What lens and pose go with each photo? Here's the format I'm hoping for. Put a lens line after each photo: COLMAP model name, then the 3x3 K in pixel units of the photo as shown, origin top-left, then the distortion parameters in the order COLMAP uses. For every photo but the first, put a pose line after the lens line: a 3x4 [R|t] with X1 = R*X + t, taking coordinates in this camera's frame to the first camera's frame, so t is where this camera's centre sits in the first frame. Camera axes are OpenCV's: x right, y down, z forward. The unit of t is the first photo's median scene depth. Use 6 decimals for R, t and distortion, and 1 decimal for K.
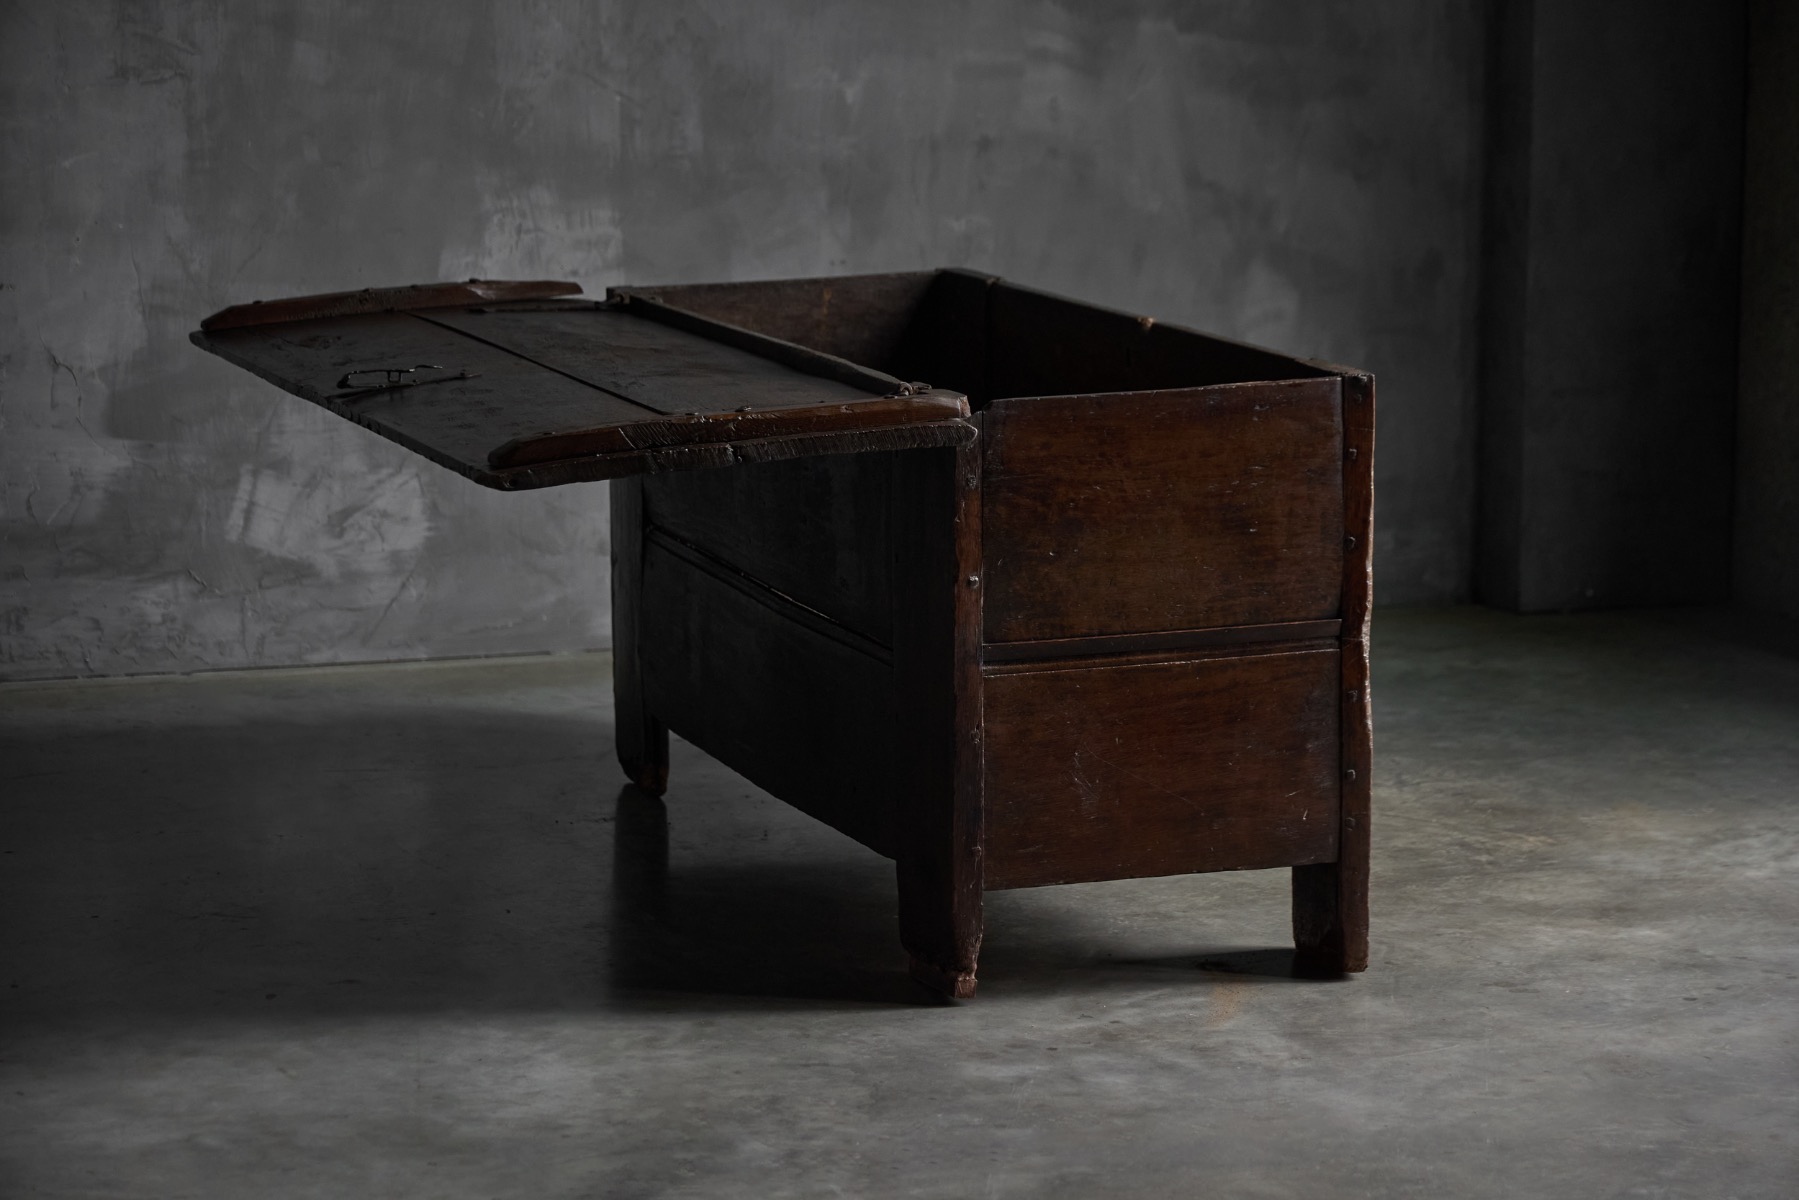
lens RADIAL K [[5005.8, 0, 903.2], [0, 5005.8, 626.9], [0, 0, 1]] dist [-0.008375, -0.520005]
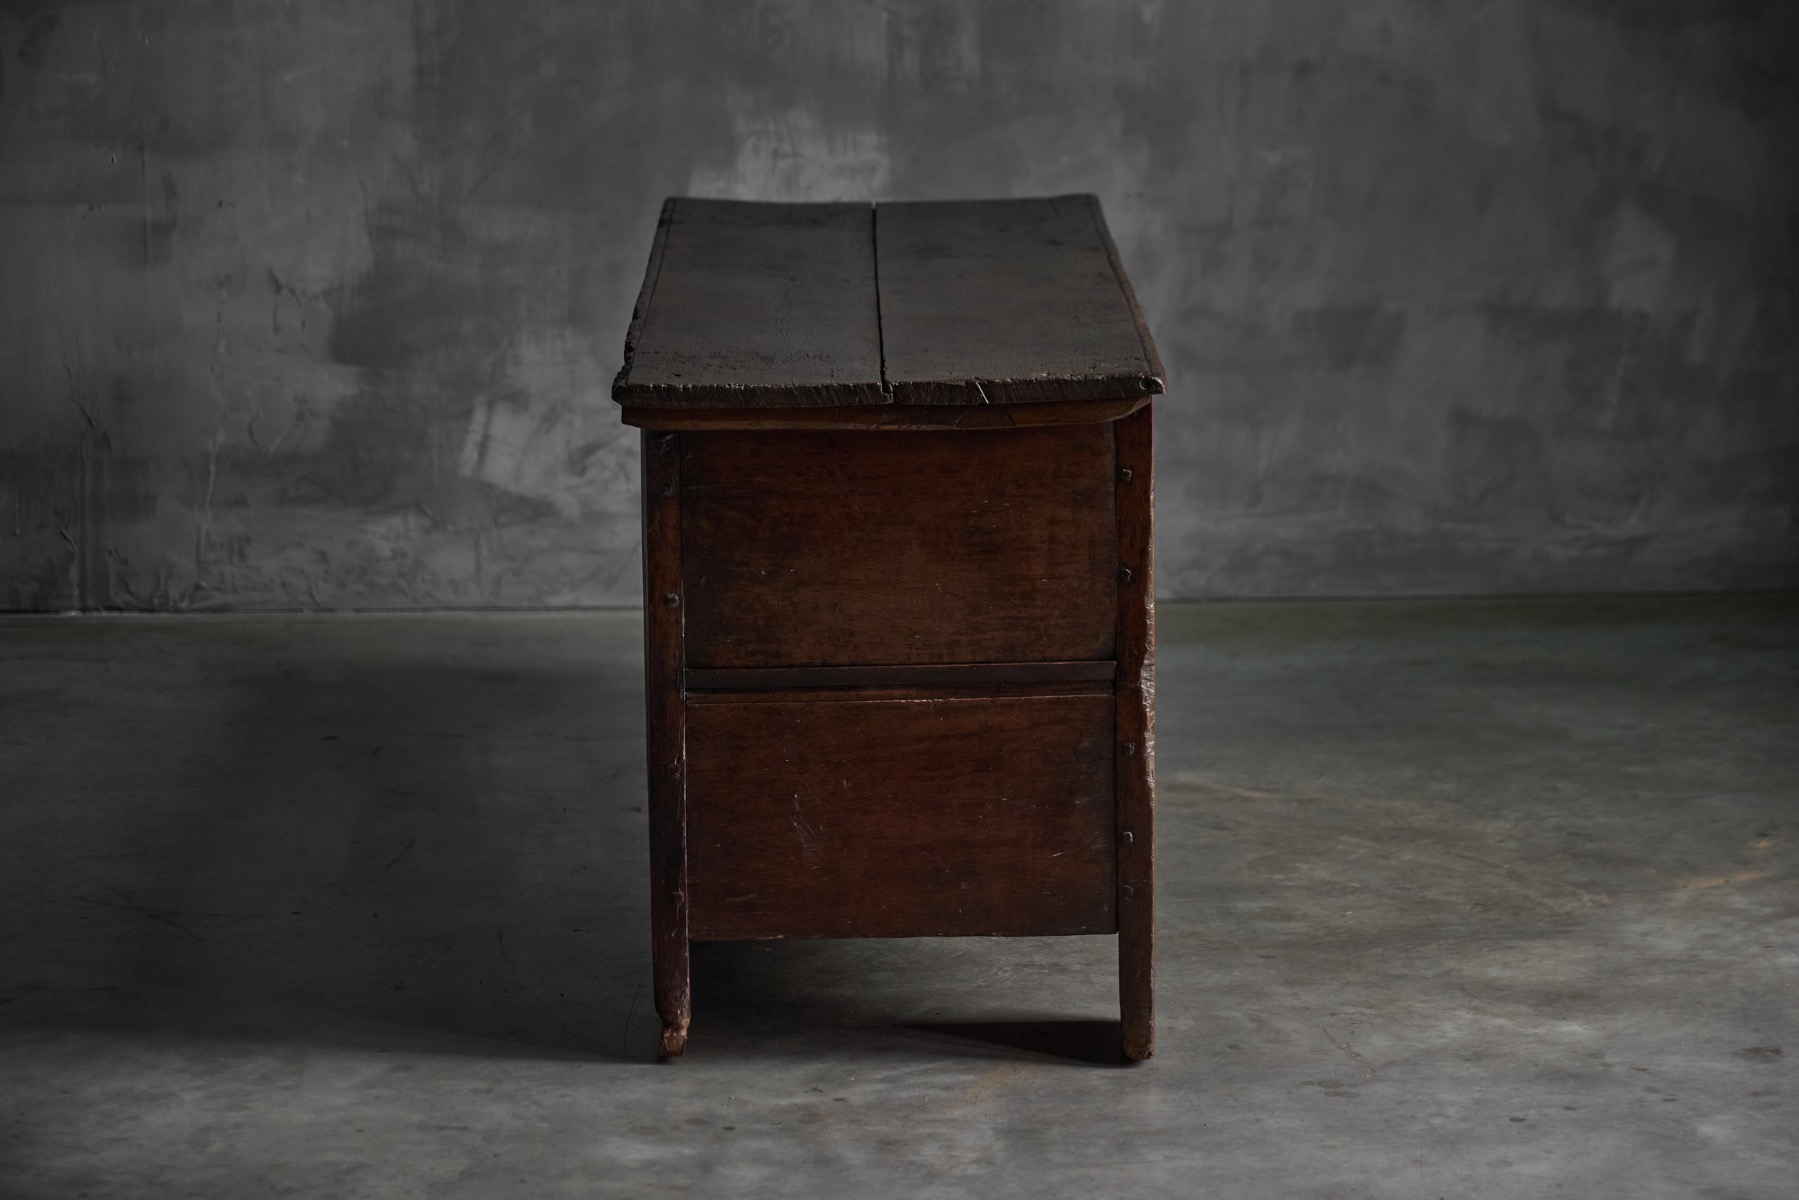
lens RADIAL K [[5005.8, 0, 903.2], [0, 5005.8, 626.9], [0, 0, 1]] dist [-0.008375, -0.520005]
pose [[0.956243, 0.049589, -0.288342, 0.224874], [-0.039544, 0.998394, 0.040561, -0.030673], [0.289890, -0.027384, 0.956668, 0.111550]]
